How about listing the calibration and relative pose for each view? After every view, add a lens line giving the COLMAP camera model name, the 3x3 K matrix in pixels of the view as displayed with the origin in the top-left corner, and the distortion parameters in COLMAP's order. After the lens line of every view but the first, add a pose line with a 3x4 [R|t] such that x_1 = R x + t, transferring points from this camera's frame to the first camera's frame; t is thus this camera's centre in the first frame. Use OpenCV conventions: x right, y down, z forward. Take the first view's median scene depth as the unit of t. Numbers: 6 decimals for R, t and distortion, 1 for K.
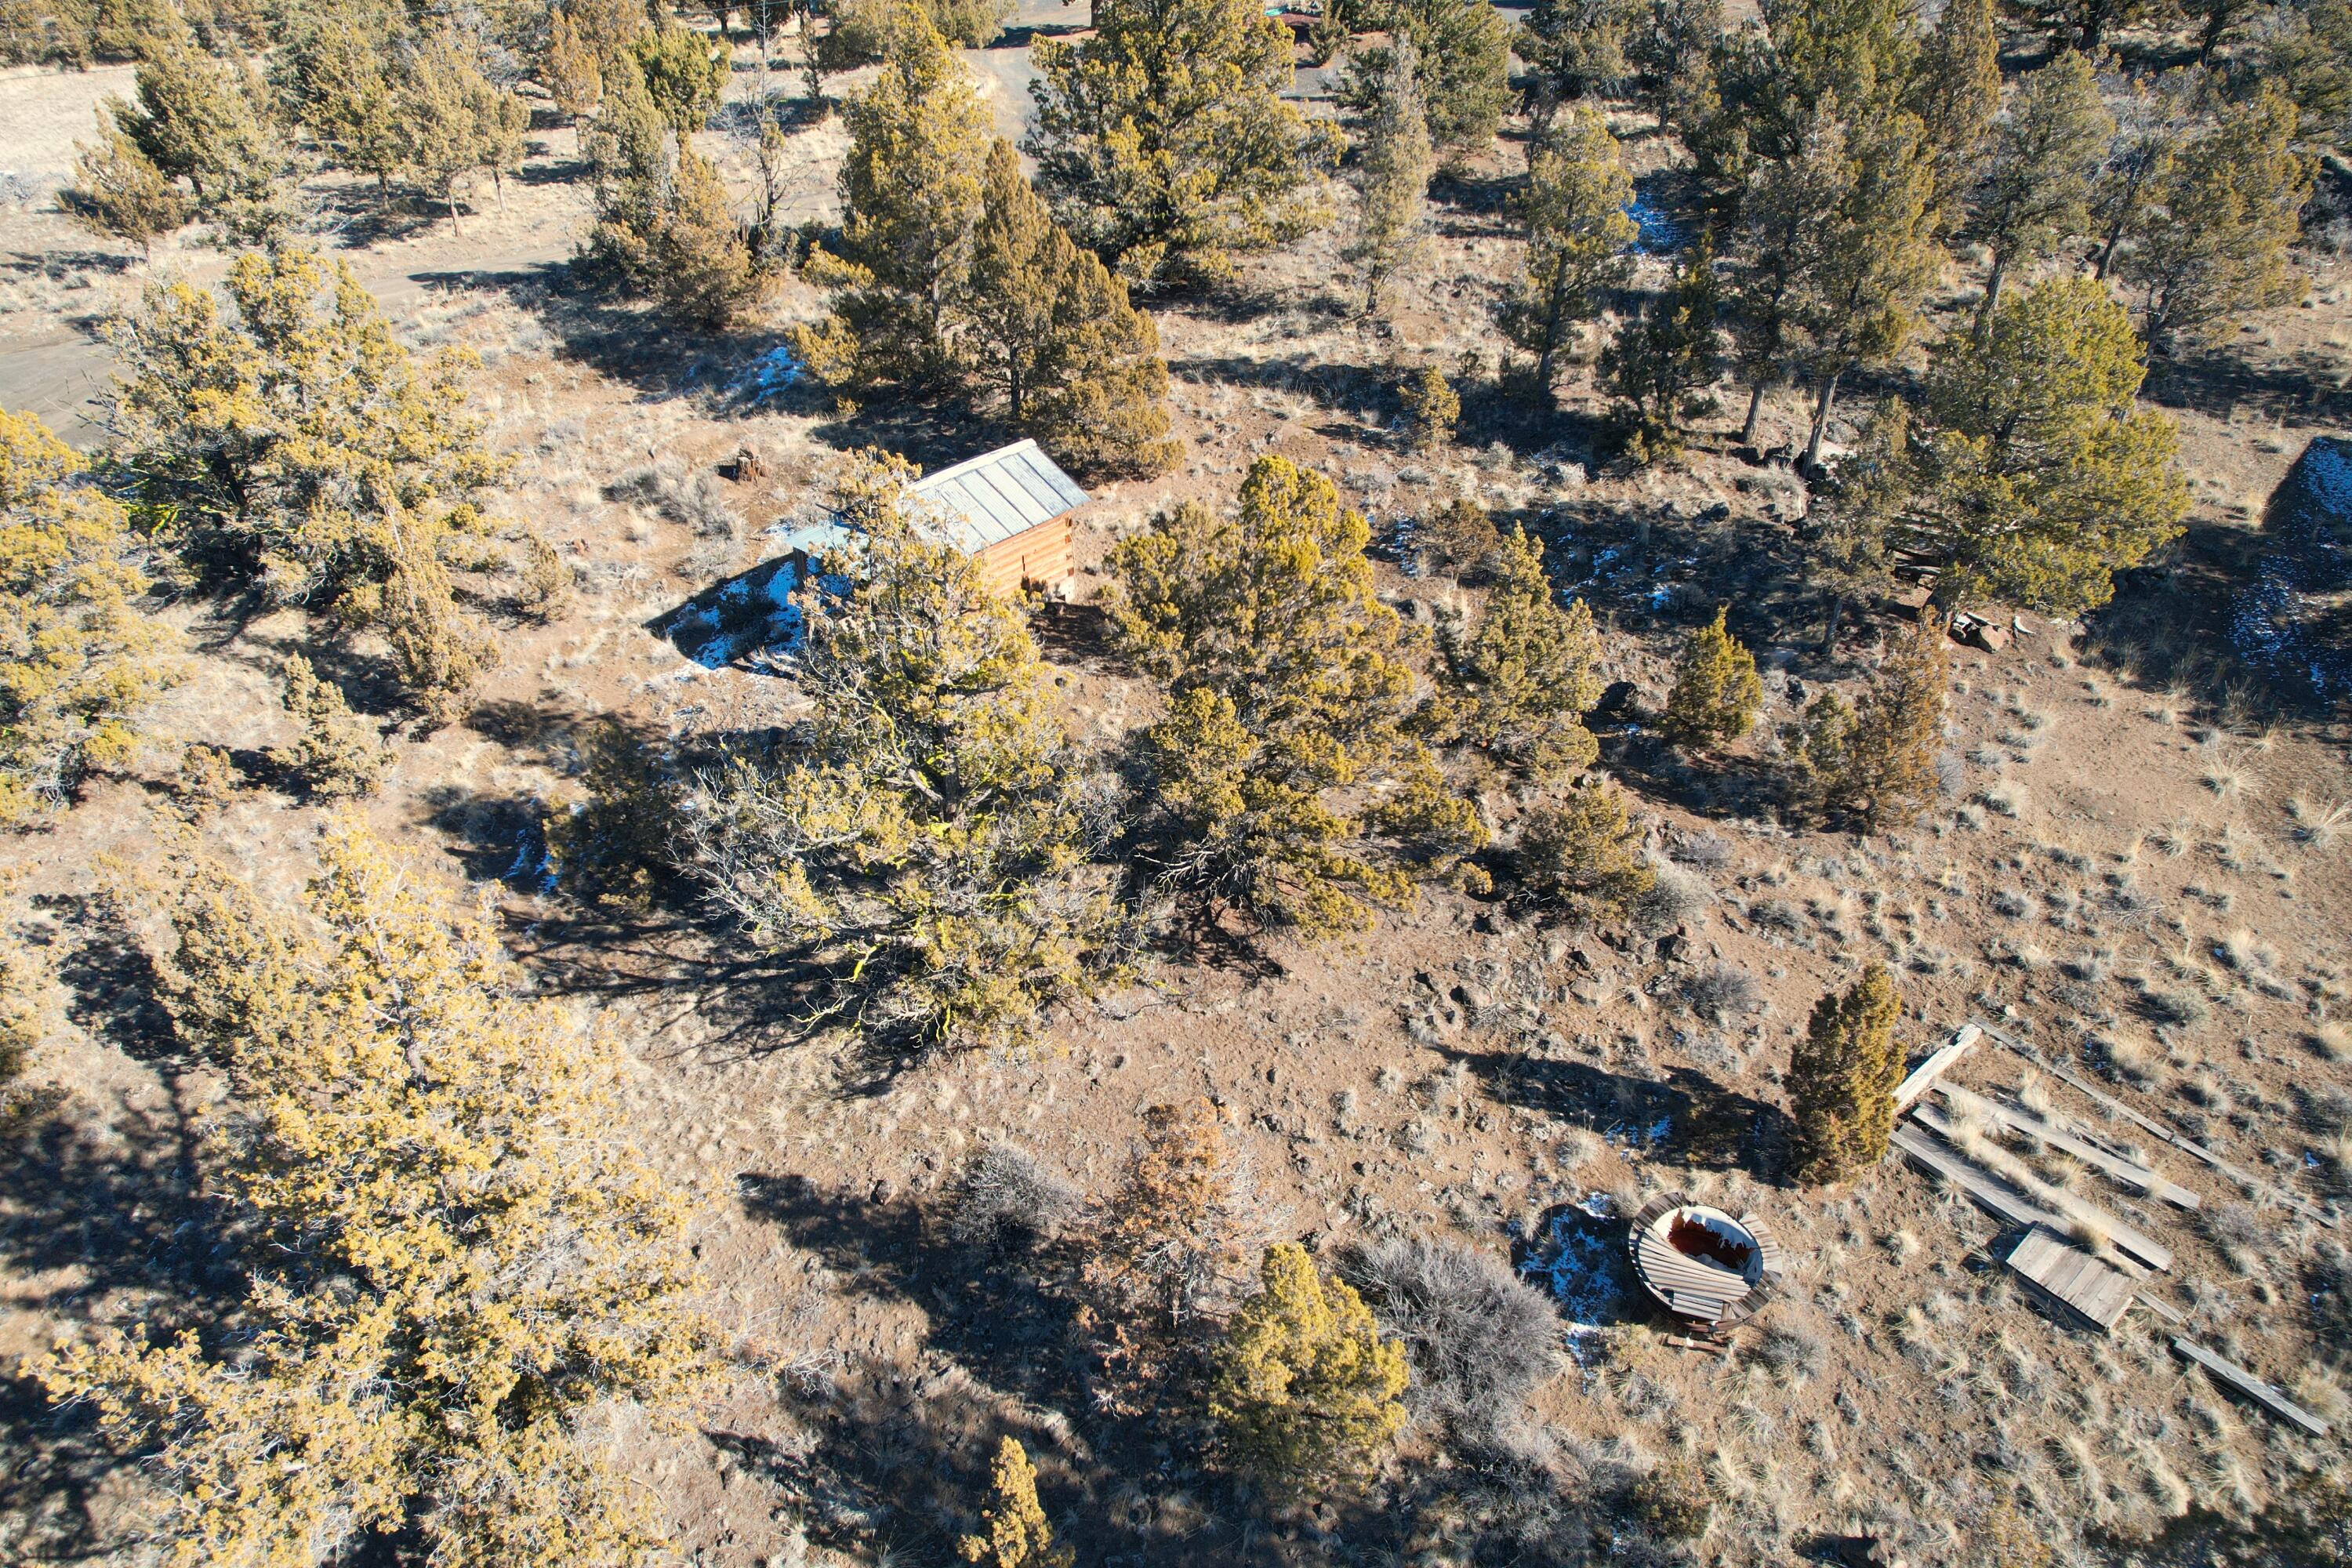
lens RADIAL K [[1500.2, 0, 1161.2], [0, 1500.2, 795.7], [0, 0, 1]] dist [-0.067241, 0.061958]
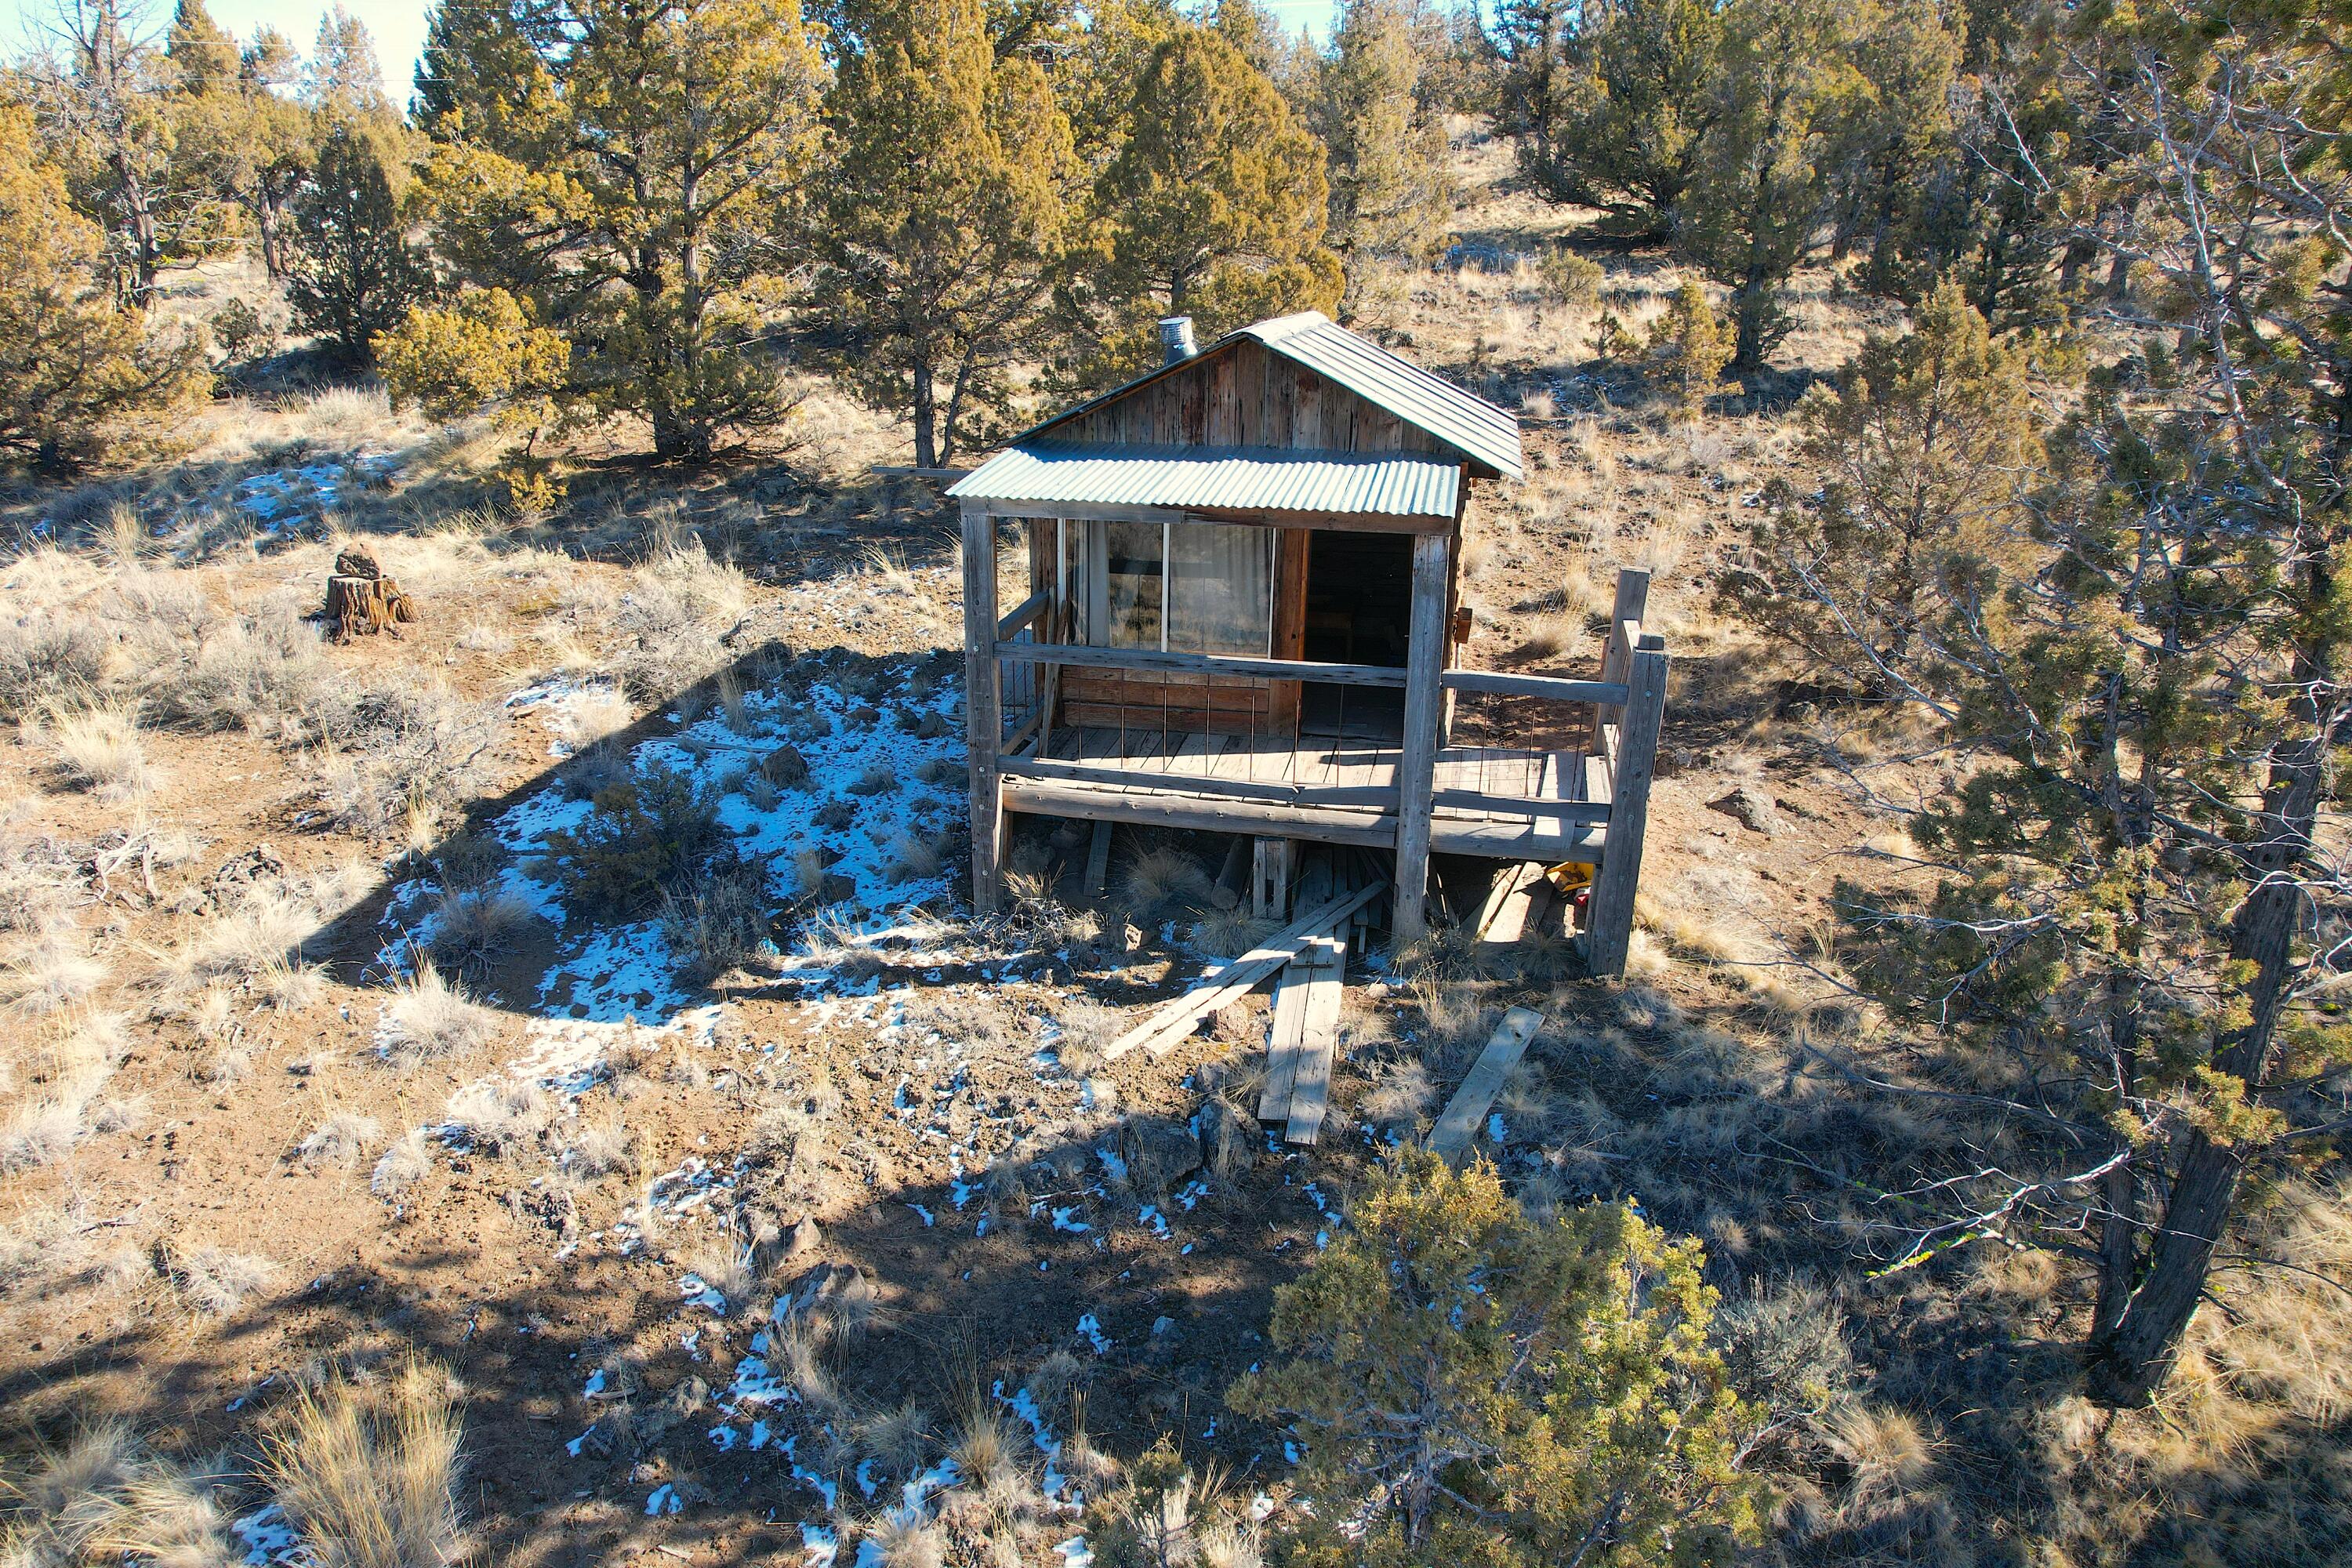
lens RADIAL K [[1500.2, 0, 1179.6], [0, 1500.2, 784.3], [0, 0, 1]] dist [-0.067241, 0.061958]
pose [[0.868001, -0.163799, 0.468769, -0.332439], [0.271268, 0.947129, -0.171348, -0.050607], [-0.415918, 0.275892, 0.866542, 0.675533]]
